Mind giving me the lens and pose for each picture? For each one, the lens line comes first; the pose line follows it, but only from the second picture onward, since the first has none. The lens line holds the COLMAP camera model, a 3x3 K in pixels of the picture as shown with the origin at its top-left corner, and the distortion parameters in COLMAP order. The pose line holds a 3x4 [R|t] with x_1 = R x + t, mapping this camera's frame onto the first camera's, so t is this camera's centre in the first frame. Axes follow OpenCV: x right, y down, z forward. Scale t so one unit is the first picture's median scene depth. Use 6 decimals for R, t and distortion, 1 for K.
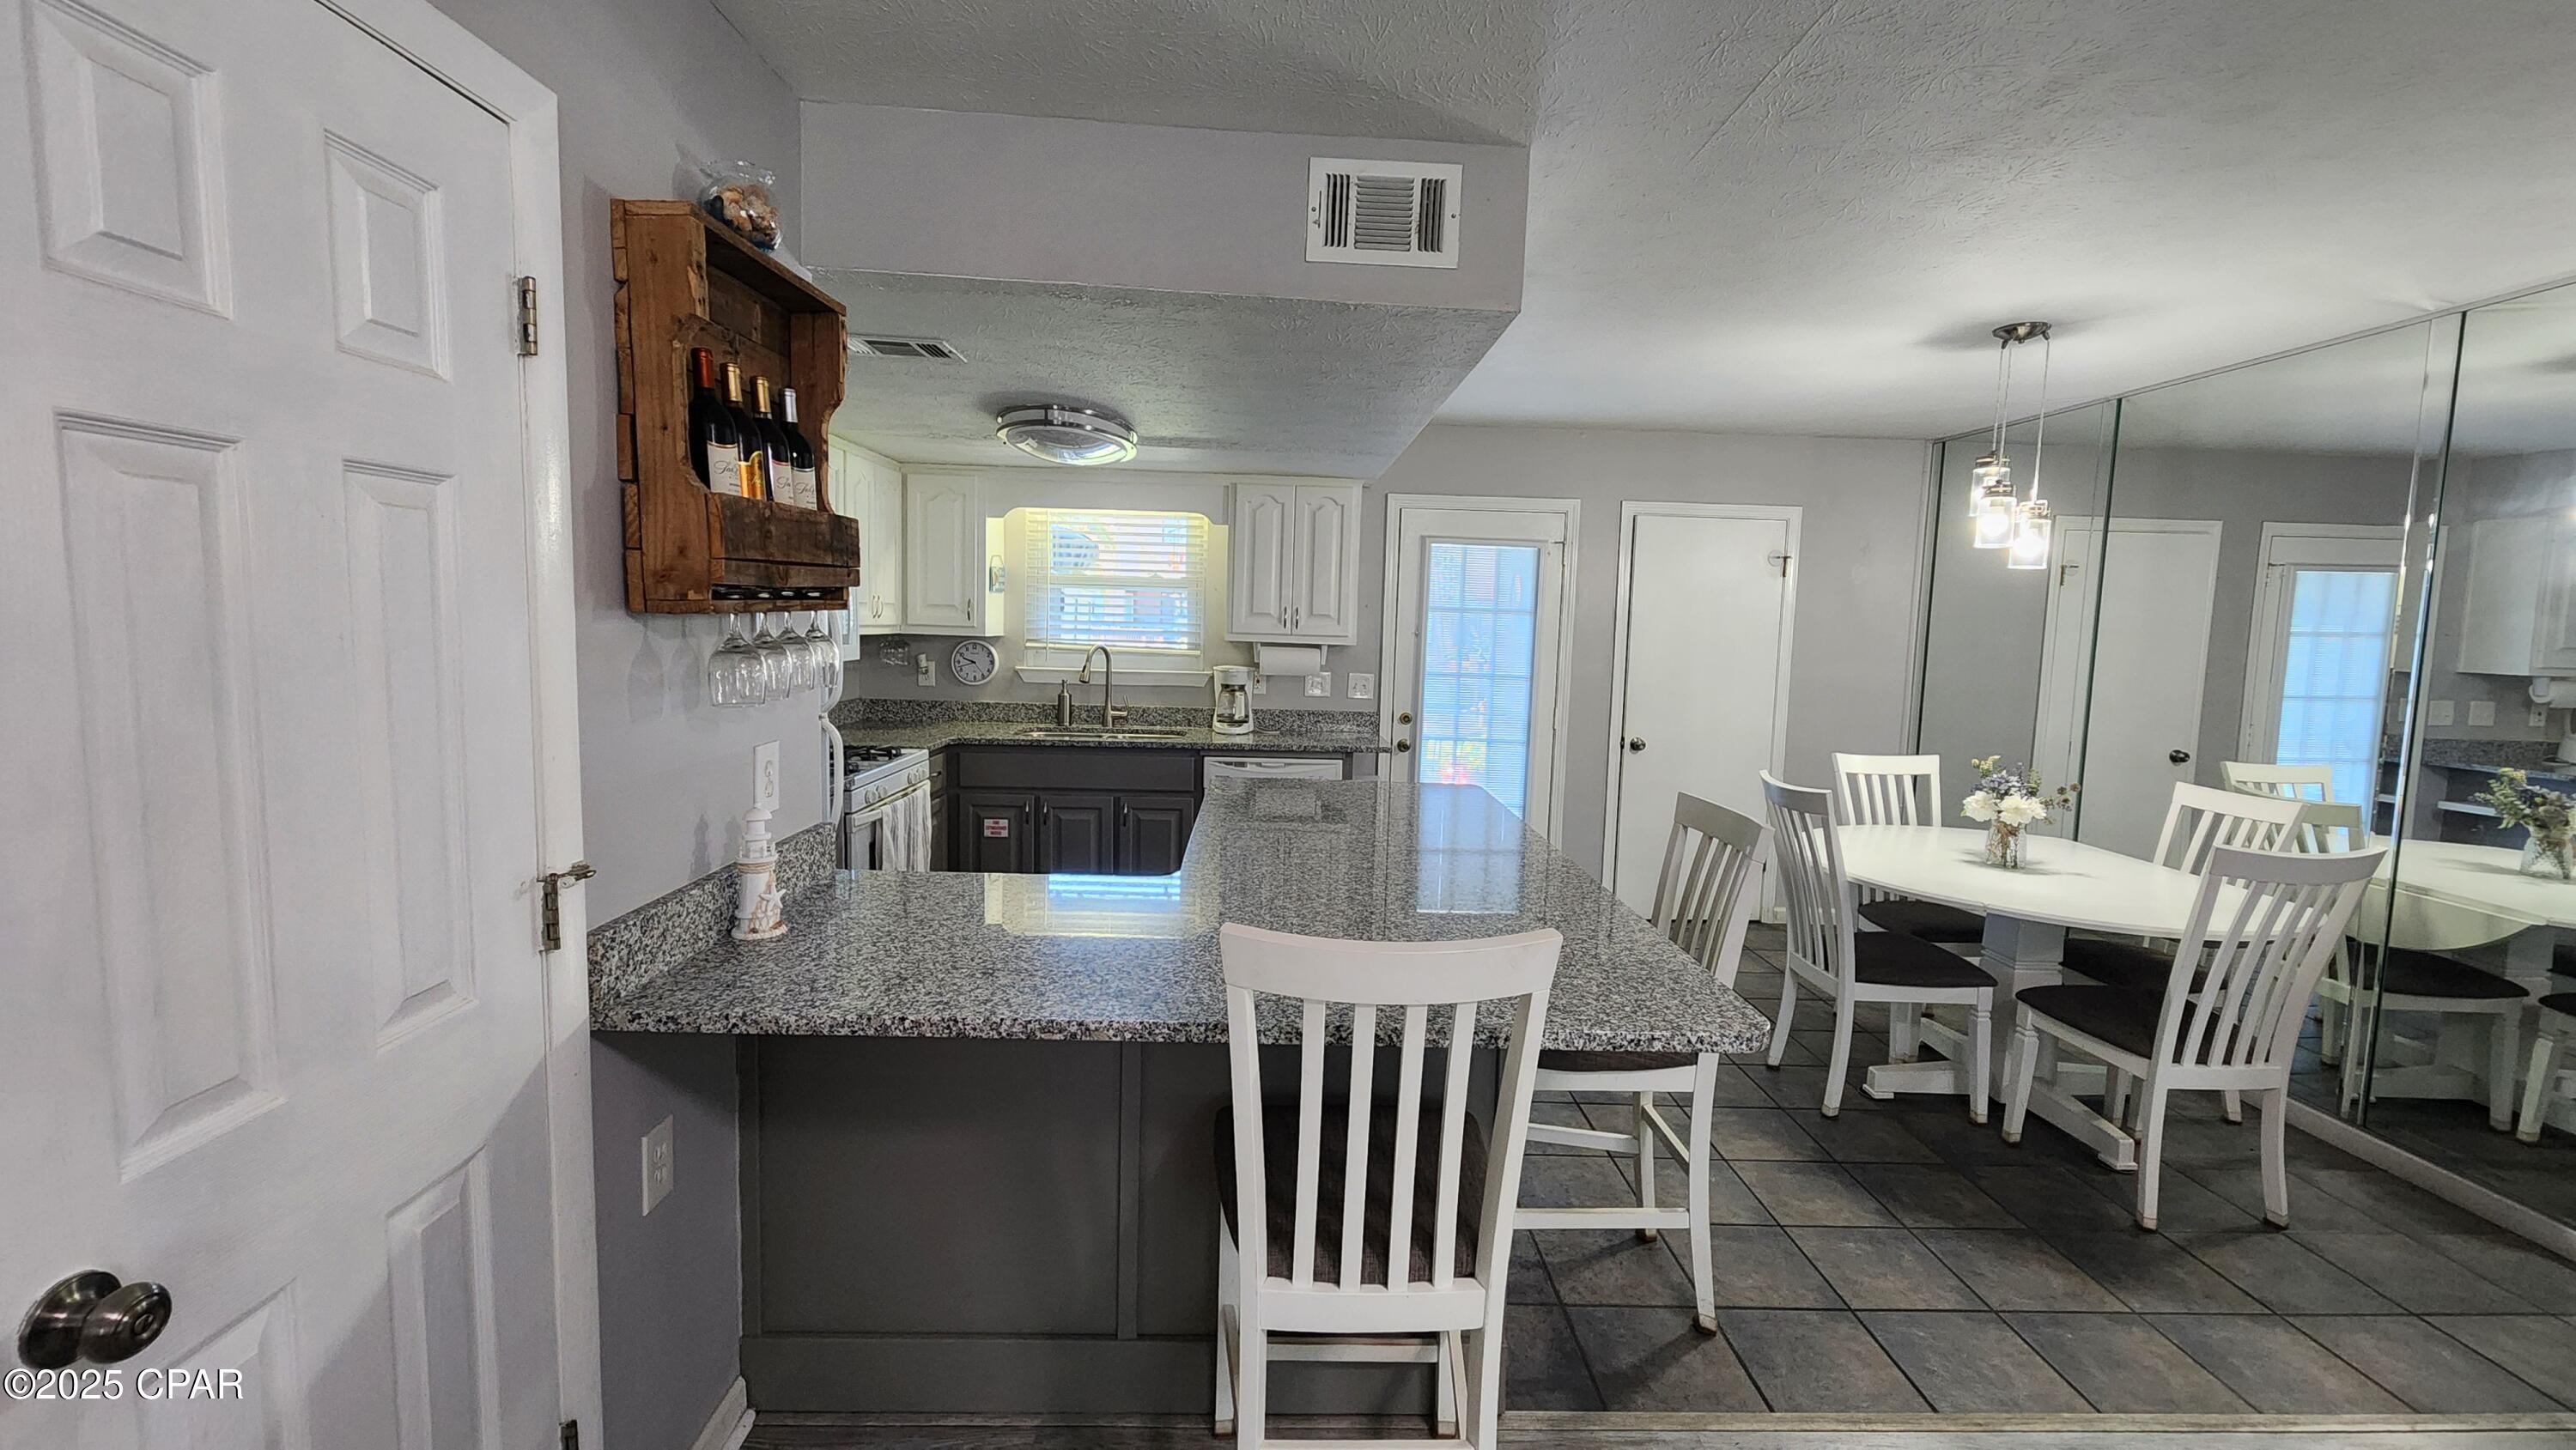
lens RADIAL K [[1061.0, 0, 1287.9], [0, 1061.0, 718.5], [0, 0, 1]] dist [0.000302, -0.000256]
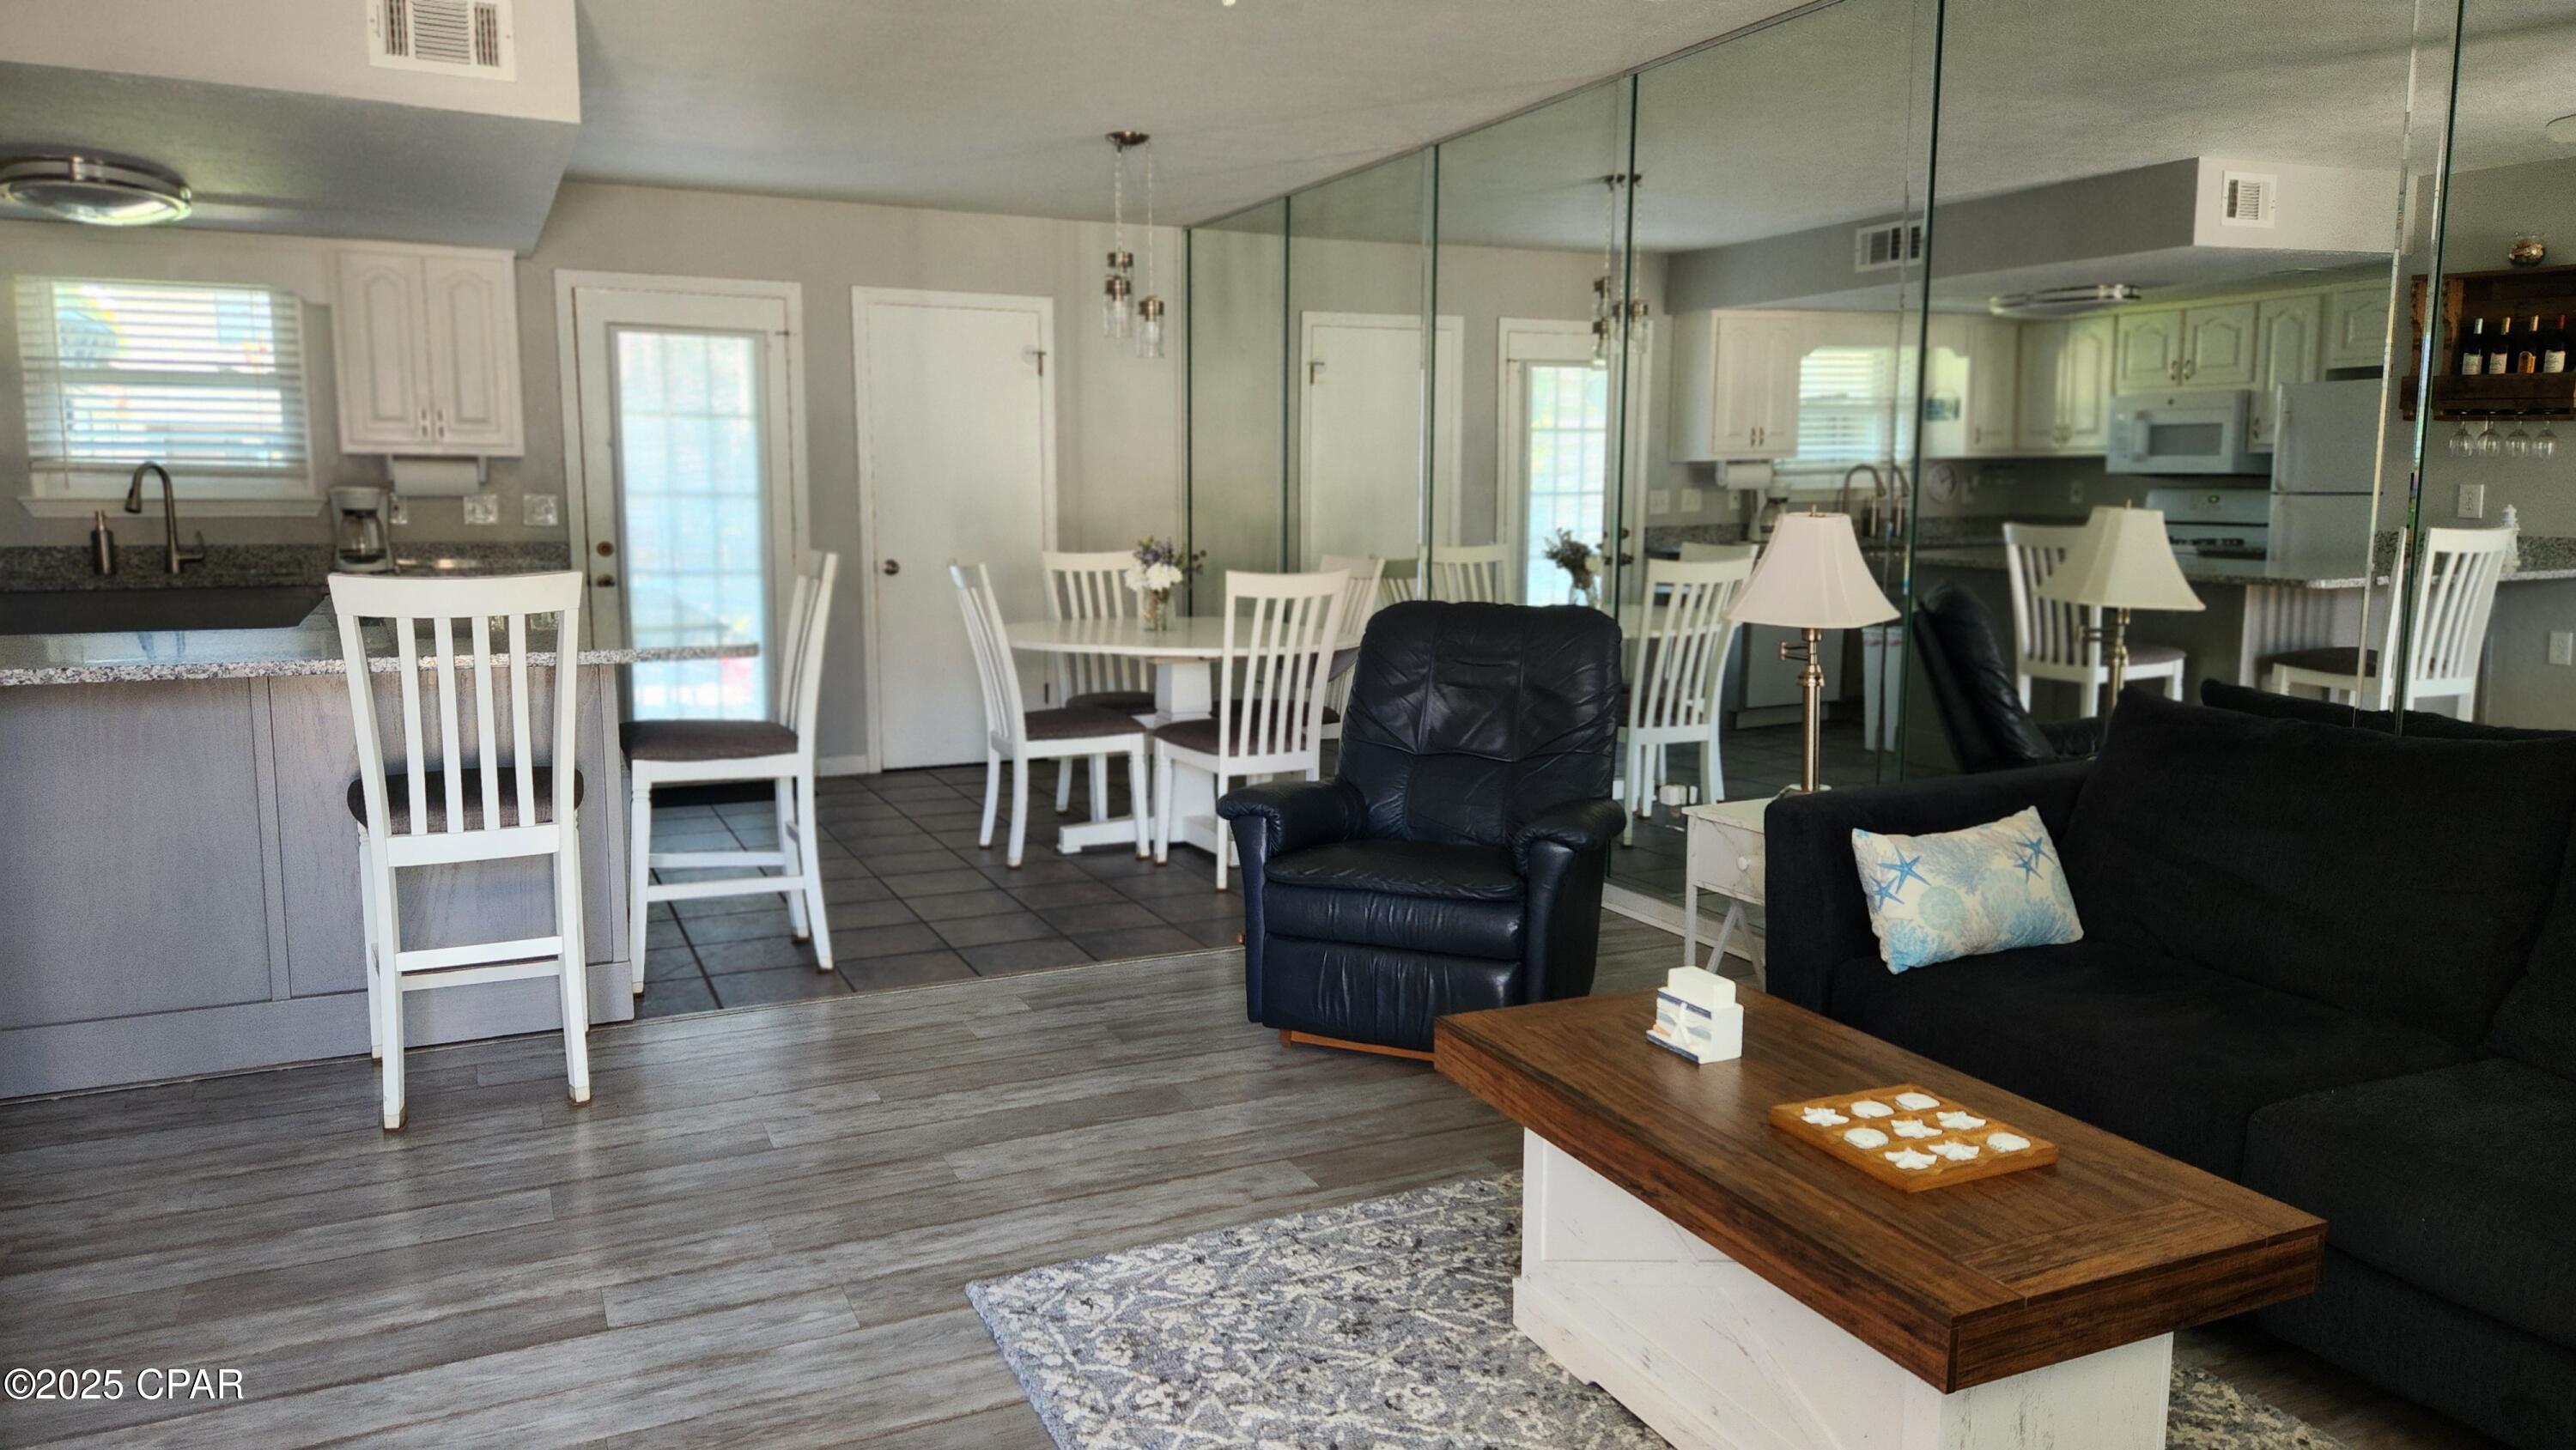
lens RADIAL K [[1735.0, 0, 1282.3], [0, 1735.0, 715.9], [0, 0, 1]] dist [0.090980, -0.088690]
pose [[0.914765, -0.082394, 0.395494, 0.044227], [0.064702, 0.996224, 0.057893, 0.089252], [-0.398771, -0.027370, 0.916642, -0.483201]]
